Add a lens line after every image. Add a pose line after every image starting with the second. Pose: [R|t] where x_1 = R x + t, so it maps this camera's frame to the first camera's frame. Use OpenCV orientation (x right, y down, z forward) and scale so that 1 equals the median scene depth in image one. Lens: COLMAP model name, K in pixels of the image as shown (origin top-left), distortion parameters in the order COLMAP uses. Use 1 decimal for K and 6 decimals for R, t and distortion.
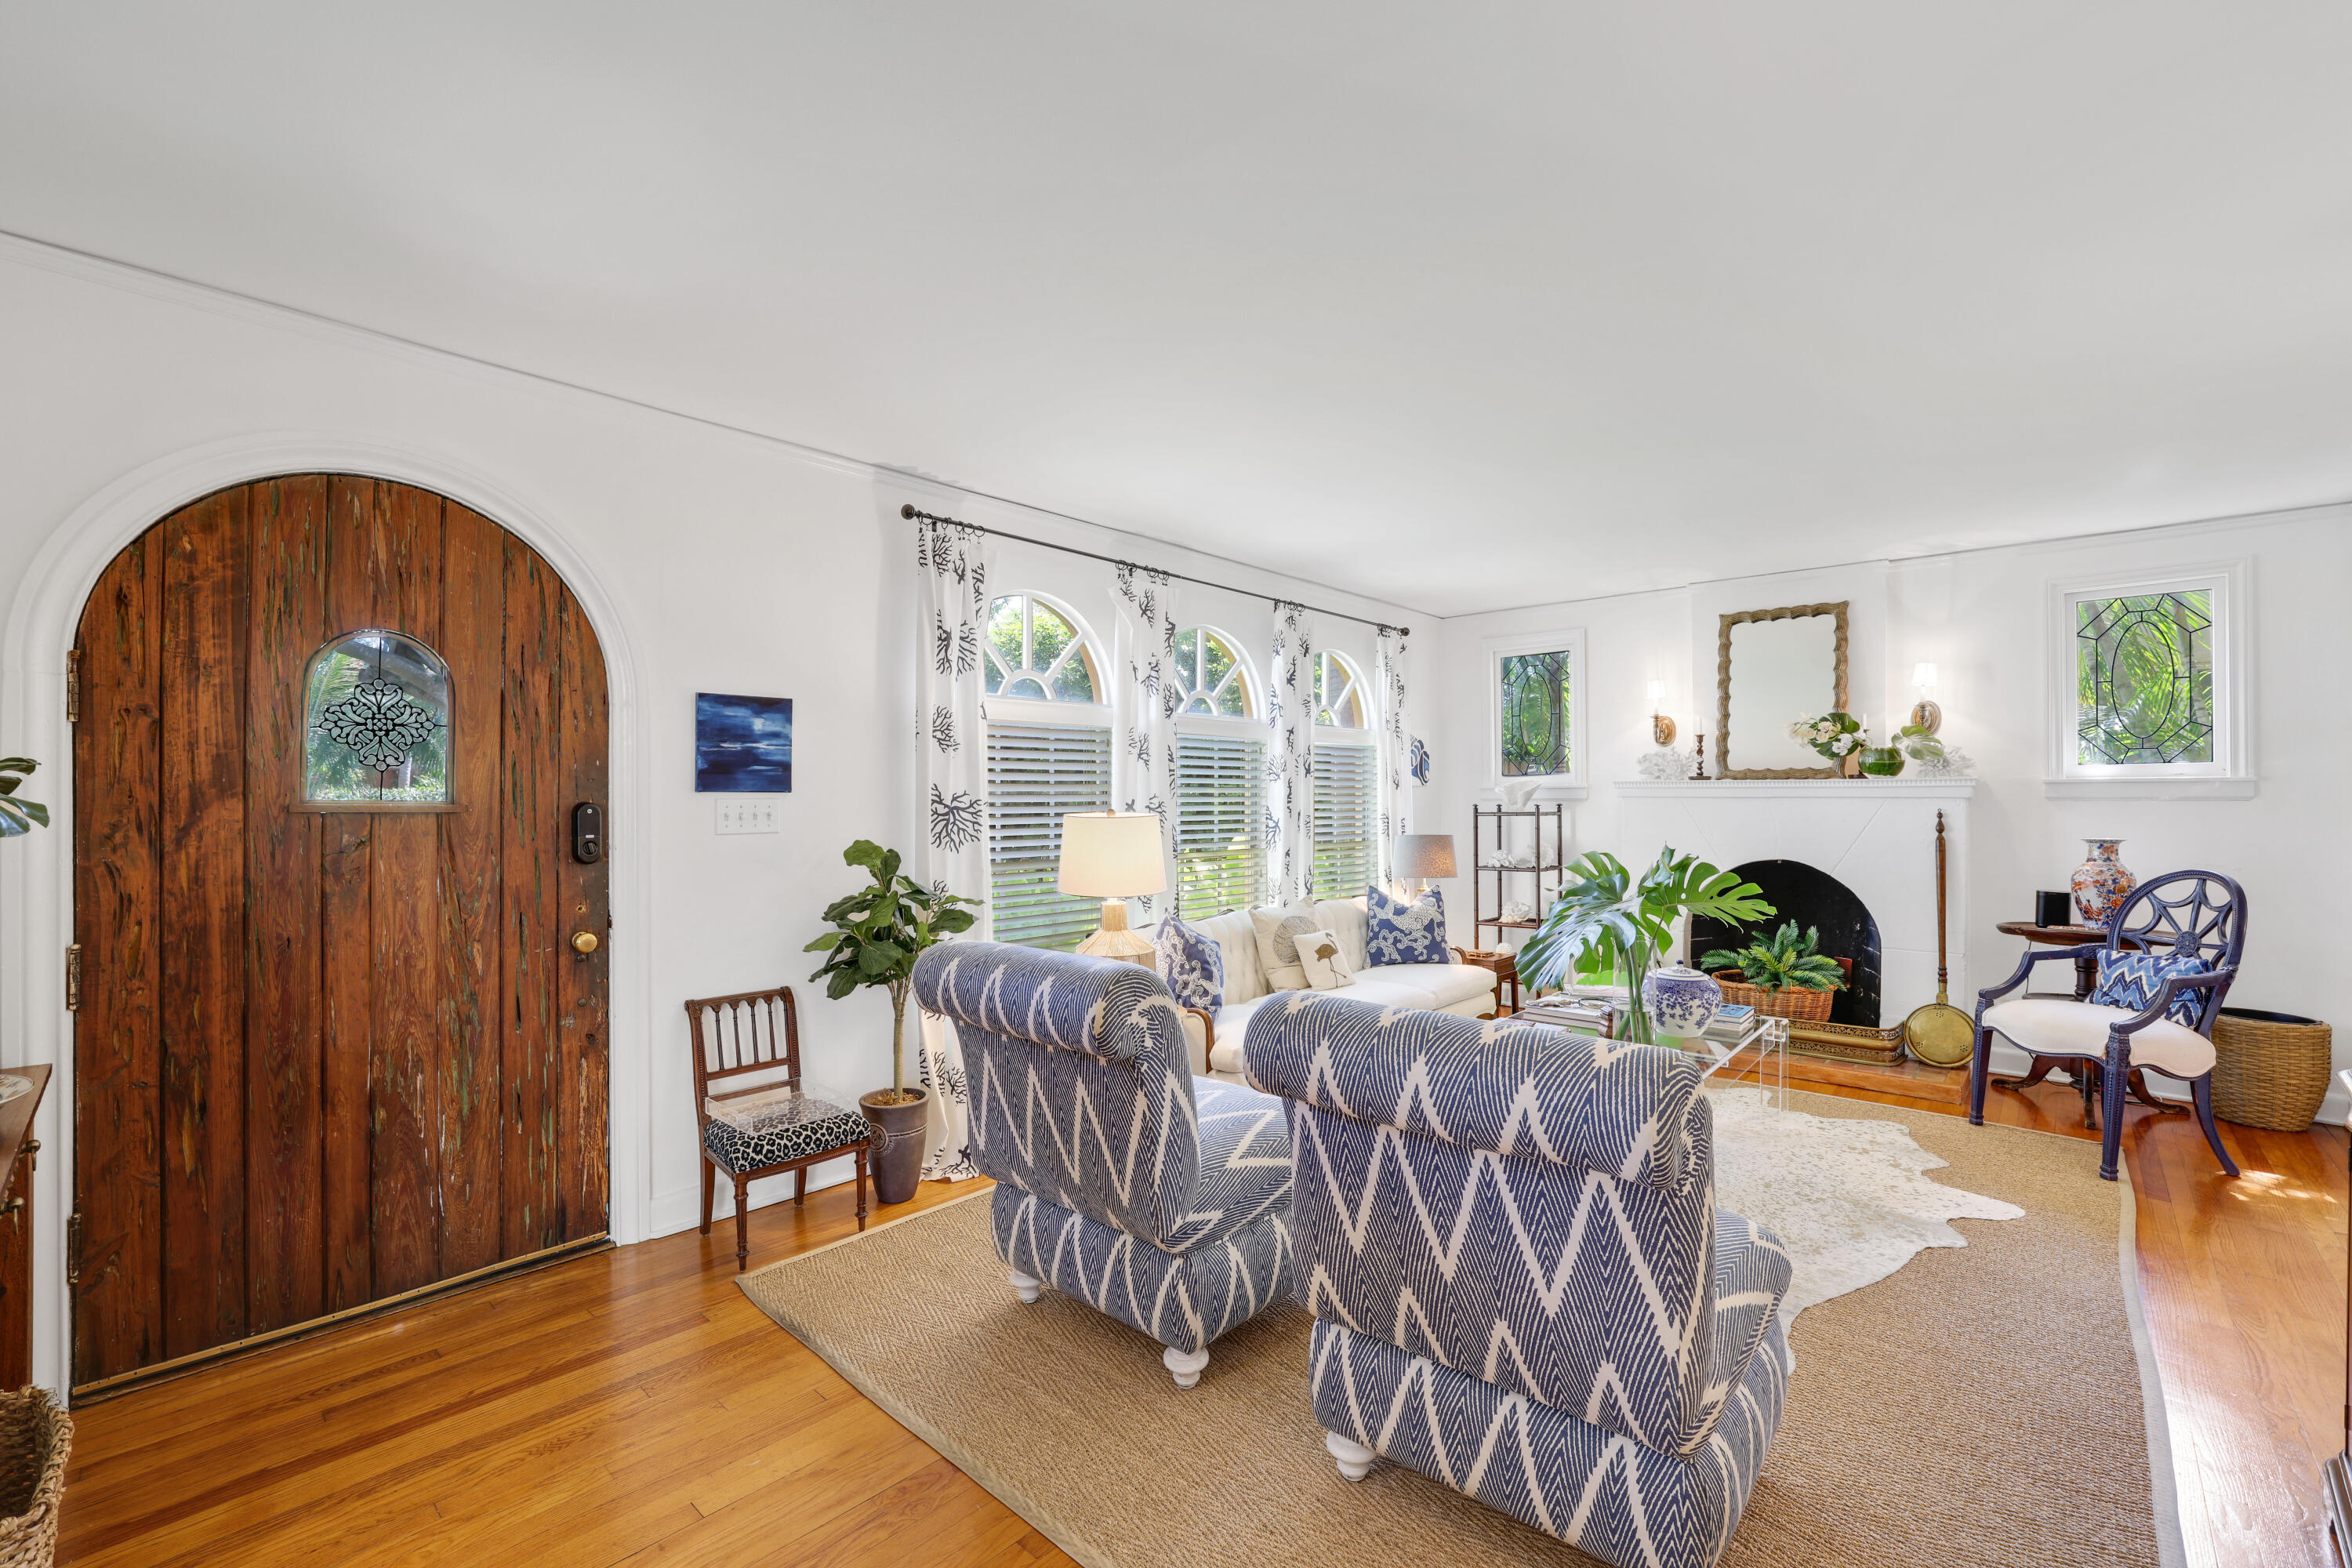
lens RADIAL K [[1011.6, 0, 1180.1], [0, 1011.6, 794.3], [0, 0, 1]] dist [-0.001527, 0.000015]
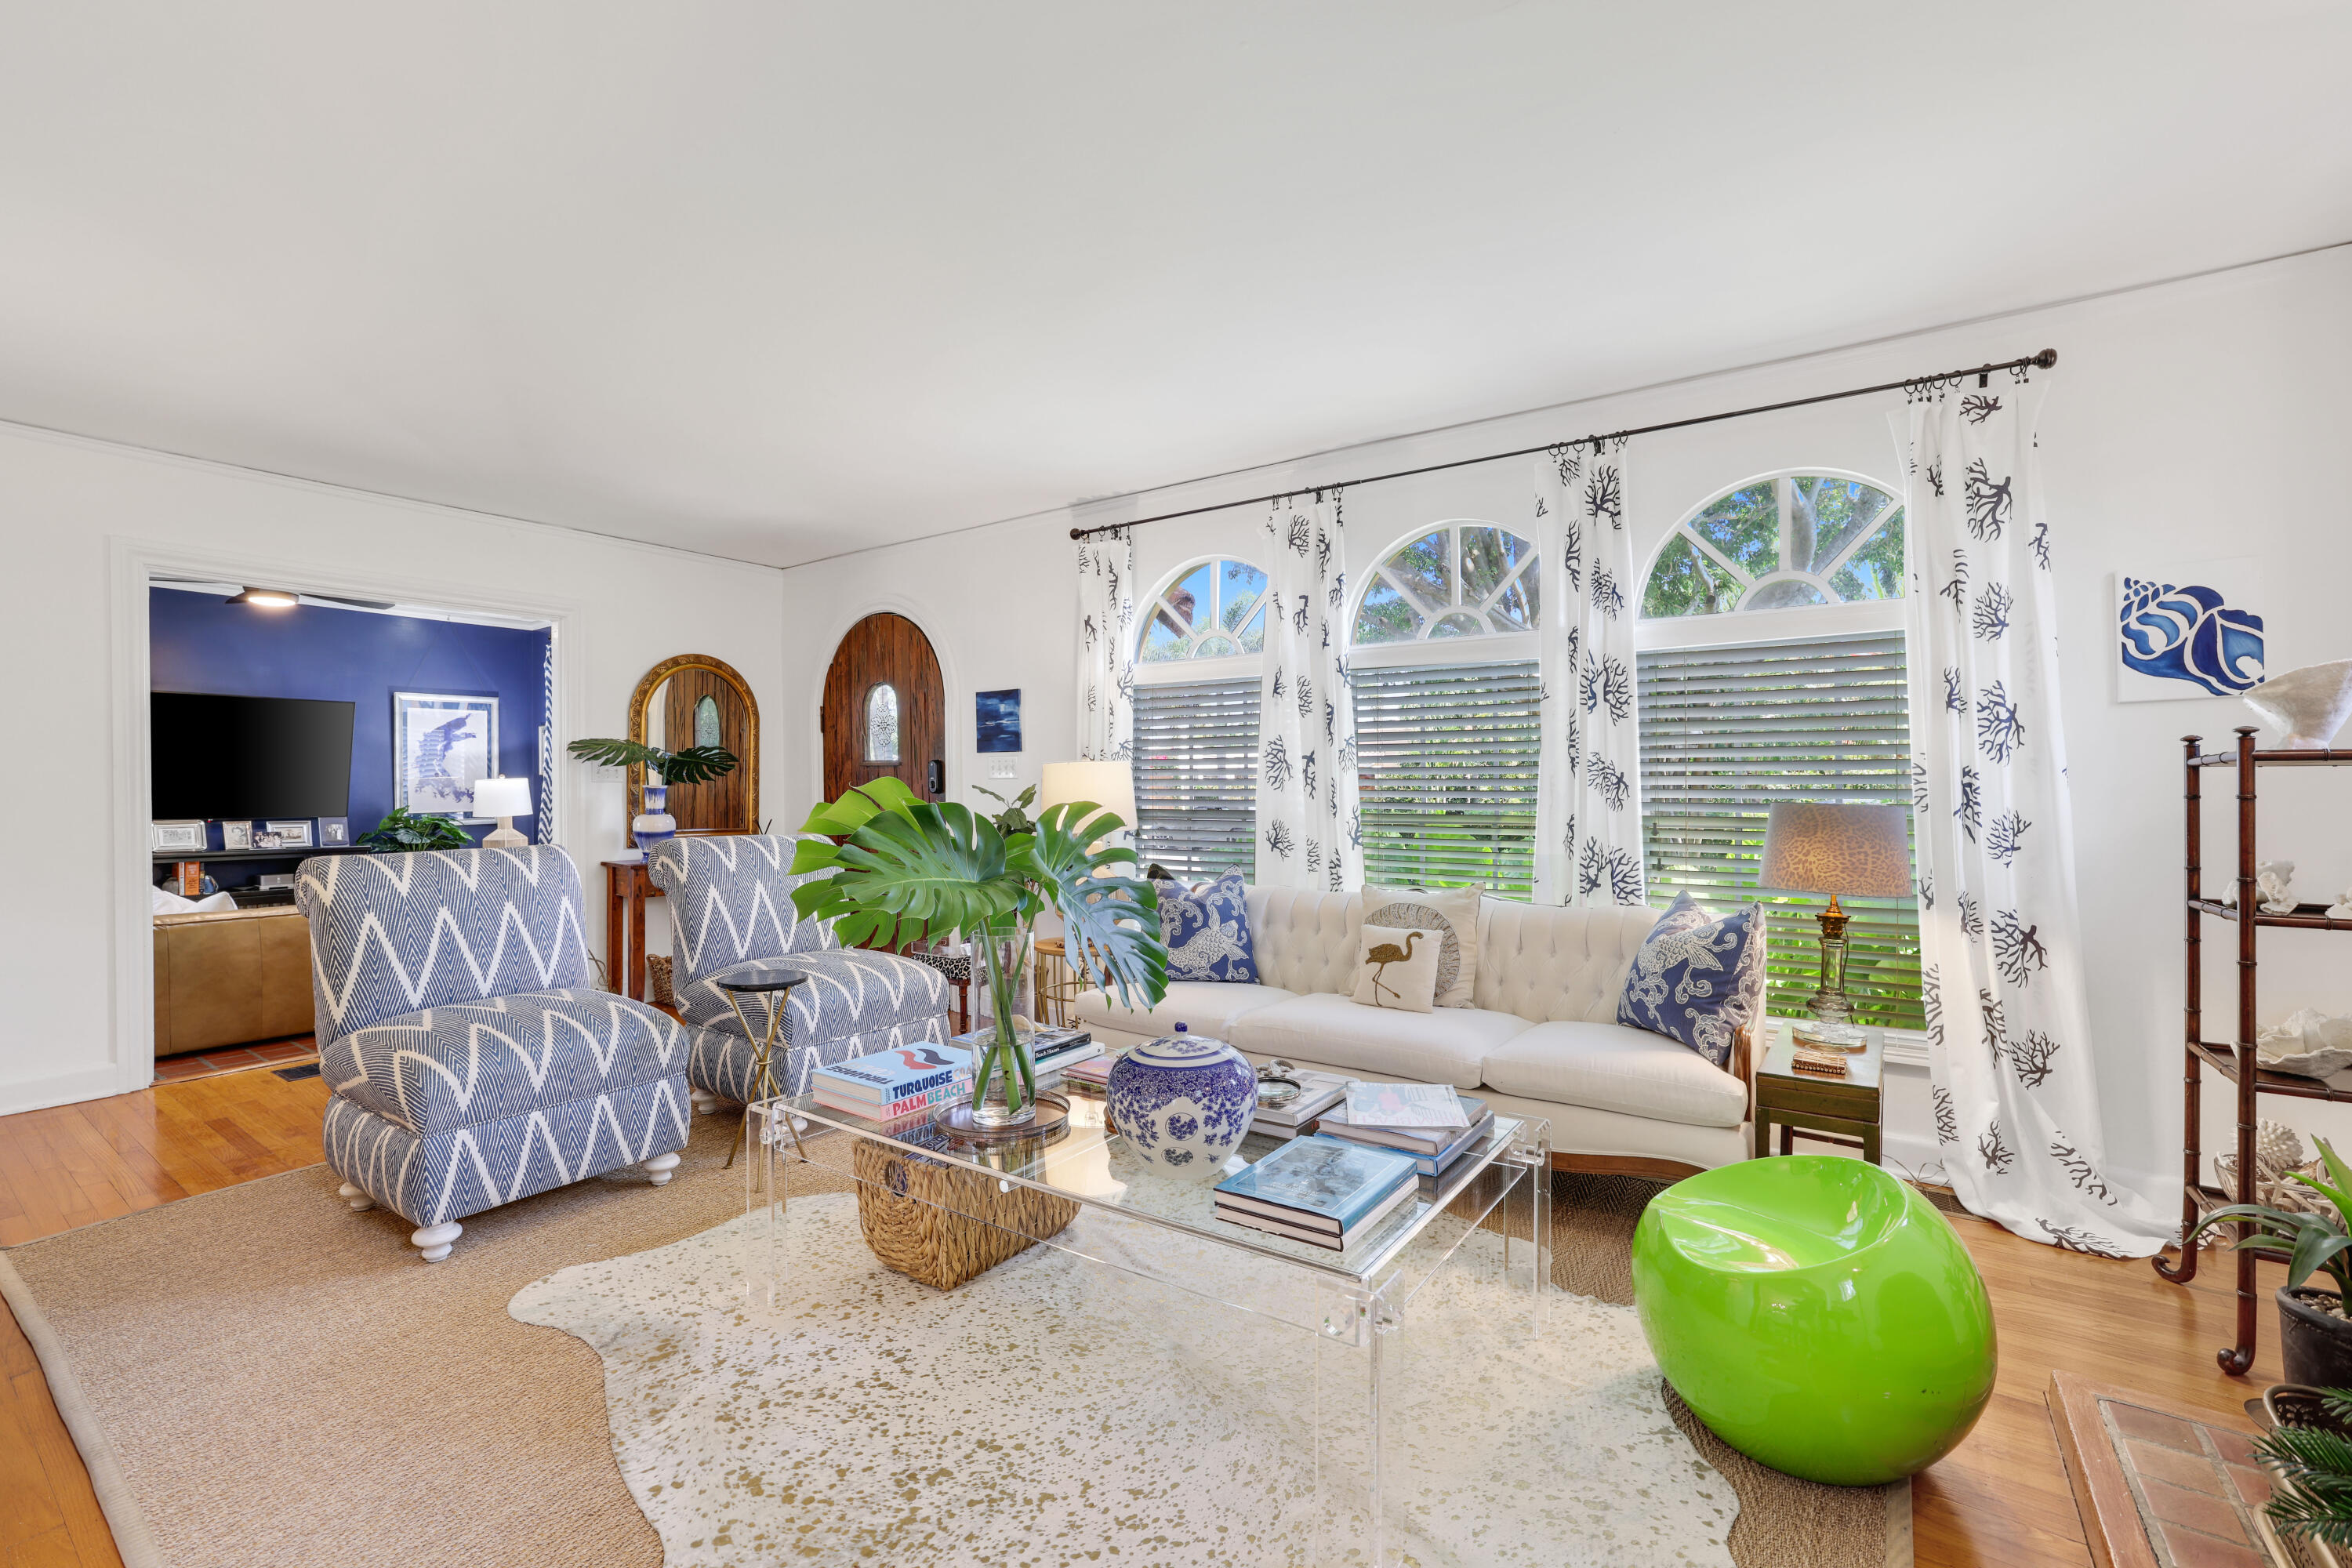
lens RADIAL K [[1011.6, 0, 1181.1], [0, 1011.6, 781.8], [0, 0, 1]] dist [-0.001527, 0.000015]
pose [[0.131223, -0.001584, -0.991352, 1.150504], [0.002399, 0.999996, -0.001280, 0.045854], [0.991350, -0.002210, 0.131226, 1.066965]]
